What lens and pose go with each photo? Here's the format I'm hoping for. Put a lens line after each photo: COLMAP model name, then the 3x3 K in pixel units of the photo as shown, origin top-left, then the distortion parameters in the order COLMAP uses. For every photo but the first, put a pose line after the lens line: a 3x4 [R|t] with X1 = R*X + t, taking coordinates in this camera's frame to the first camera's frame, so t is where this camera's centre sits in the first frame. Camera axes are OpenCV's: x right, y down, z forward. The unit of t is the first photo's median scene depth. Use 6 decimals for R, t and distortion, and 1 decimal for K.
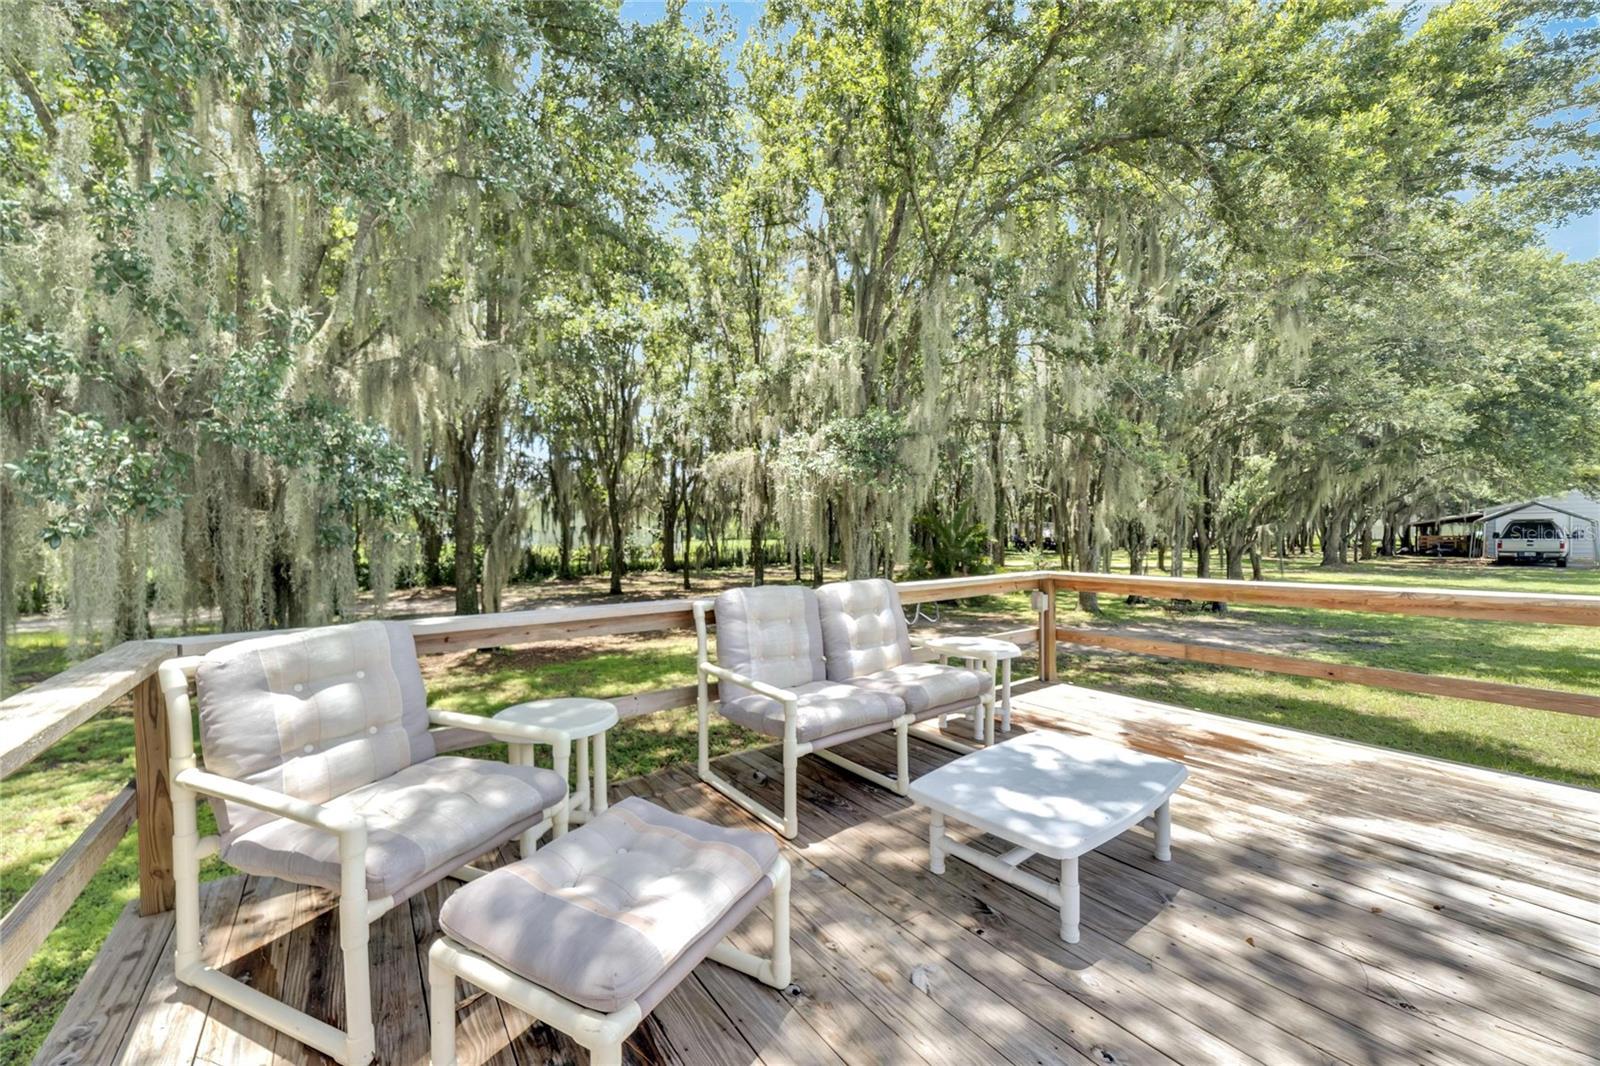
lens RADIAL K [[606.4, 0, 791.2], [0, 606.4, 544.0], [0, 0, 1]] dist [-0.000956, -0.000028]
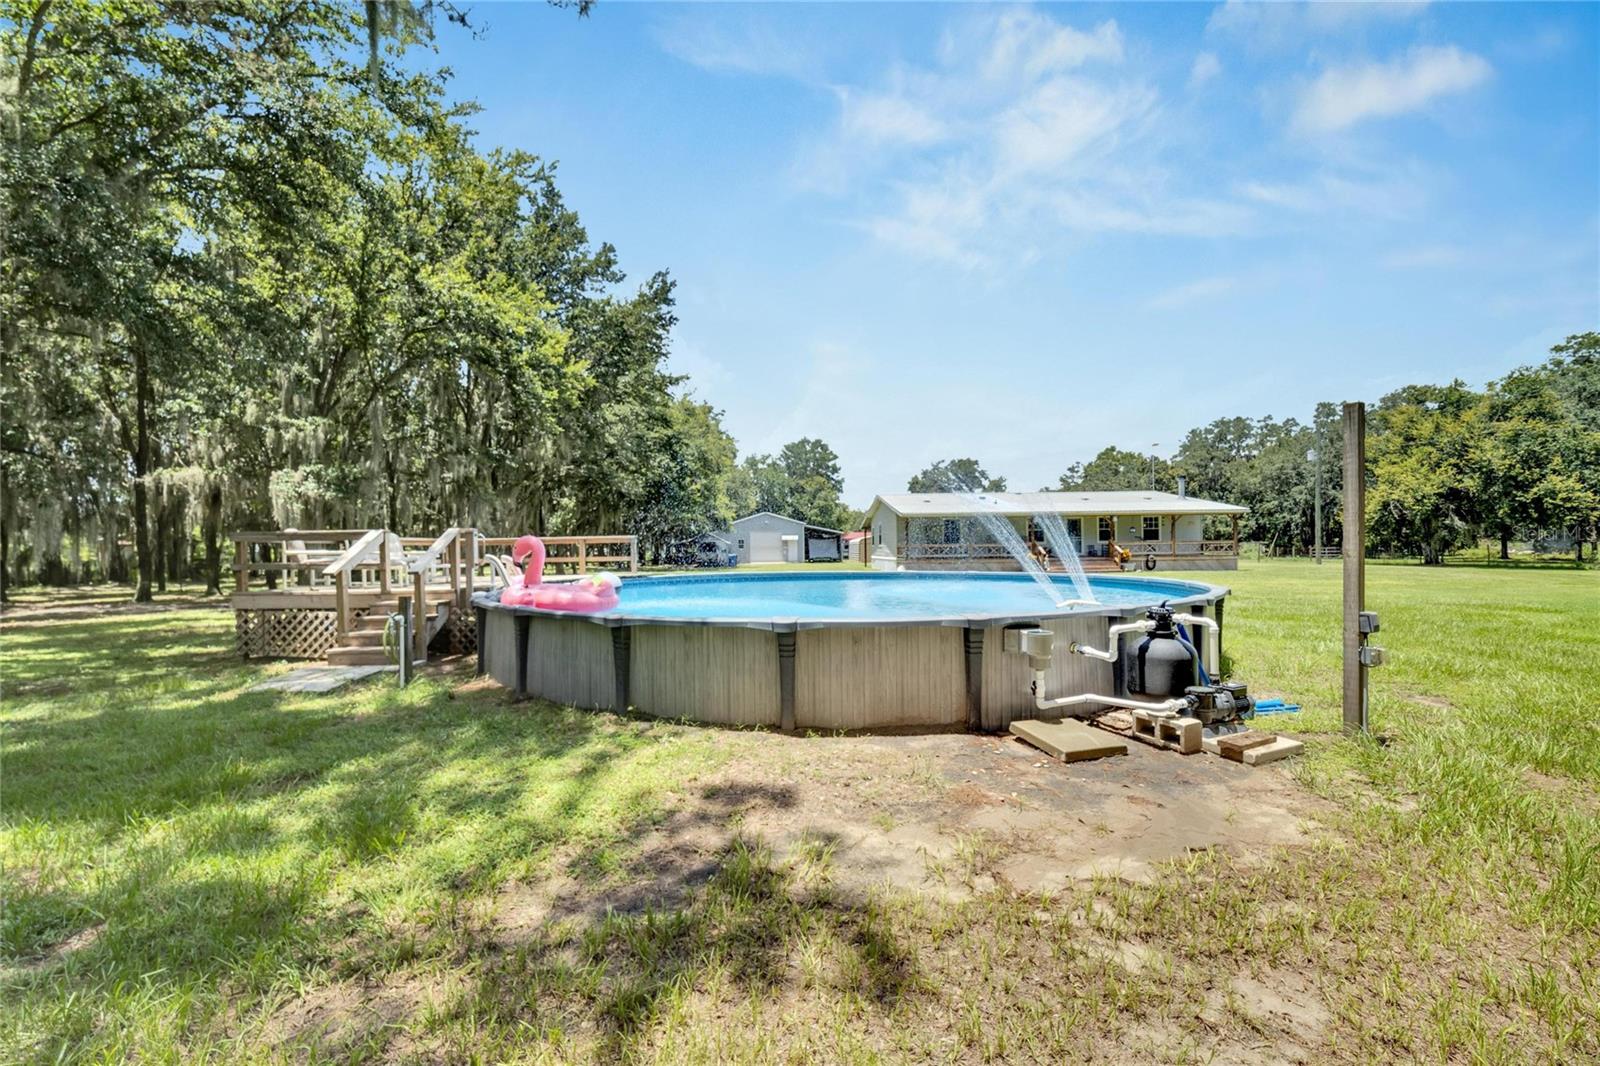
lens RADIAL K [[619.4, 0, 803.2], [0, 619.4, 557.6], [0, 0, 1]] dist [-0.000305, -0.000071]
pose [[0.581397, -0.005941, 0.813599, -0.338468], [0.024823, 0.999637, -0.010439, 0.071435], [-0.813241, 0.026265, 0.581333, -0.712267]]
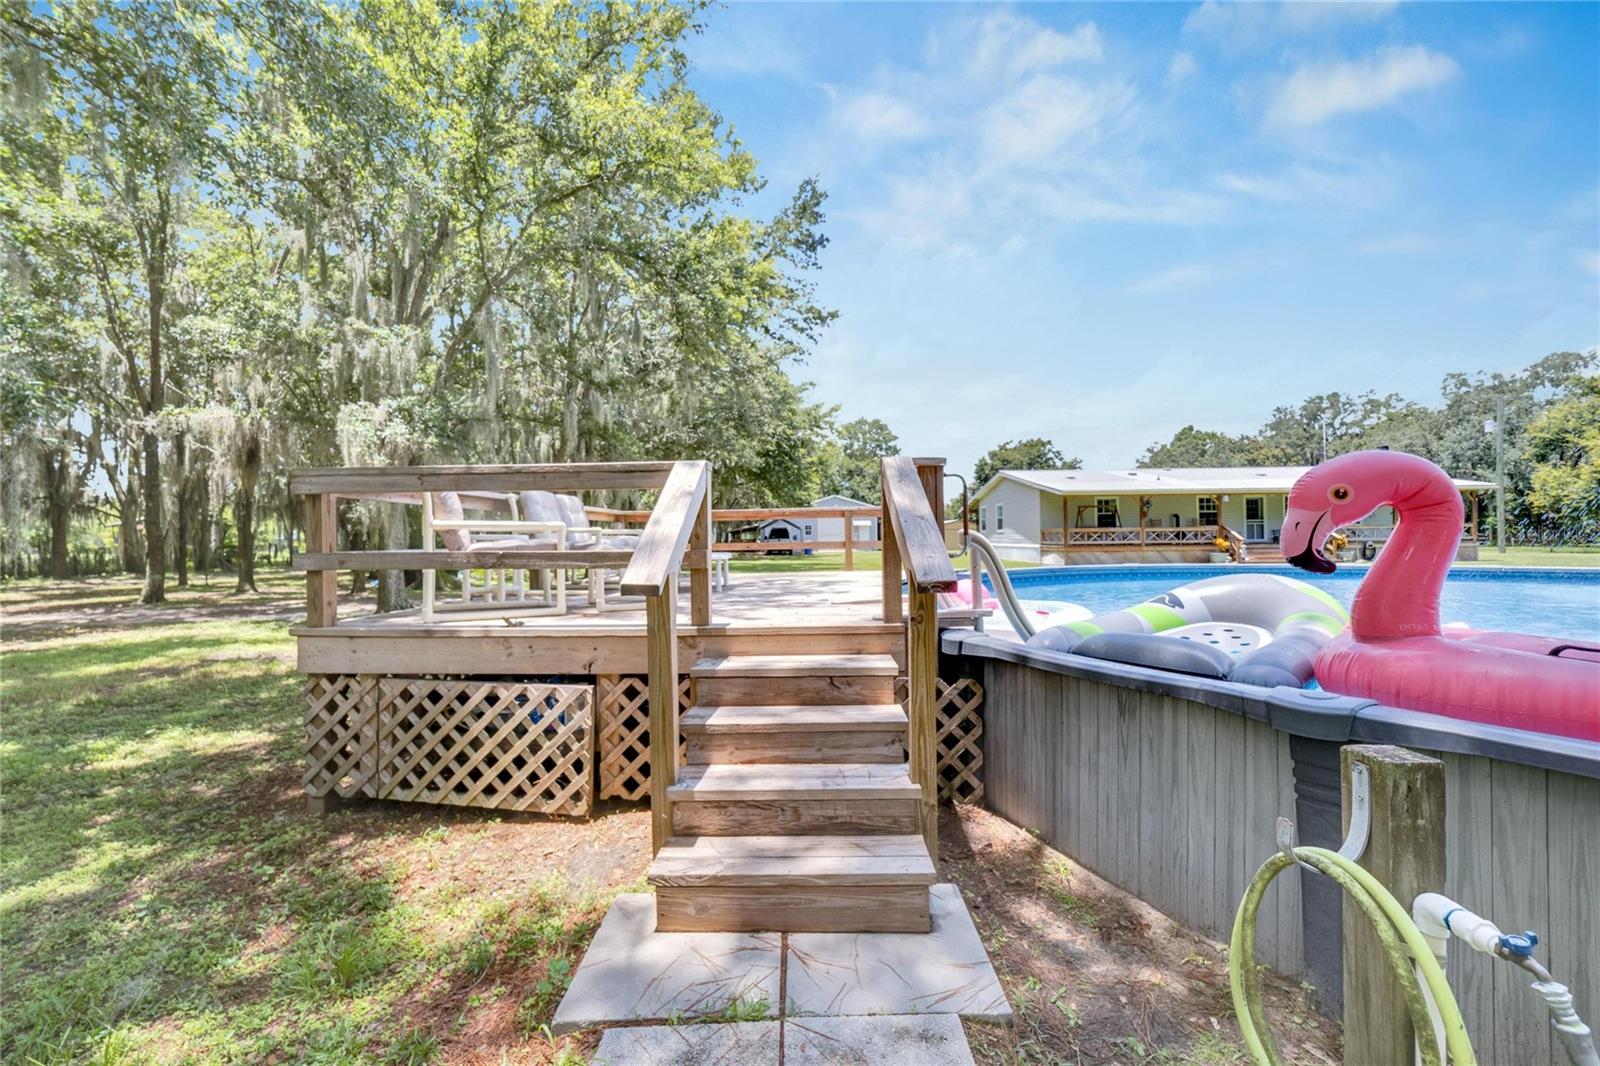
lens RADIAL K [[614.4, 0, 797.0], [0, 614.4, 536.2], [0, 0, 1]] dist [-0.008835, 0.008101]
pose [[0.604786, 0.006452, 0.796362, -0.232161], [0.024095, 0.999361, -0.026395, 0.060881], [-0.796024, 0.035152, 0.604244, -0.151996]]
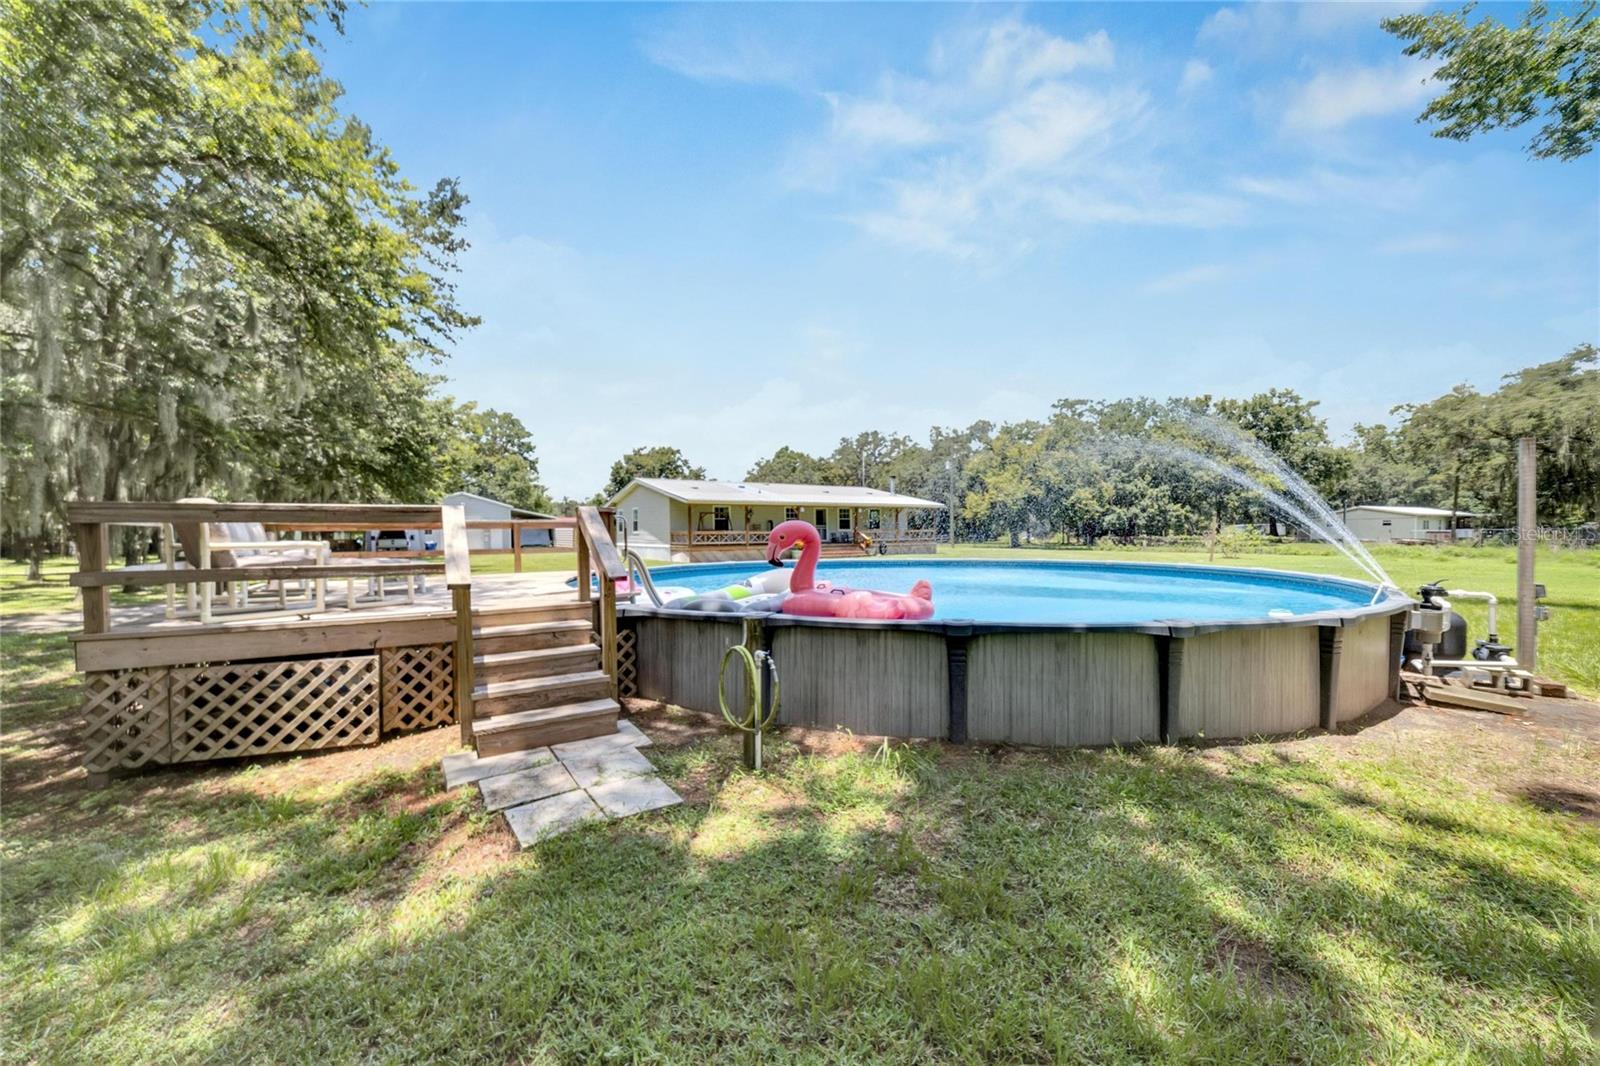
lens RADIAL K [[606.4, 0, 791.2], [0, 606.4, 544.0], [0, 0, 1]] dist [-0.000956, -0.000028]
pose [[0.076194, -0.008013, 0.997061, -0.414713], [0.031964, 0.999473, 0.005590, 0.052209], [-0.996581, 0.031445, 0.076410, -0.207172]]
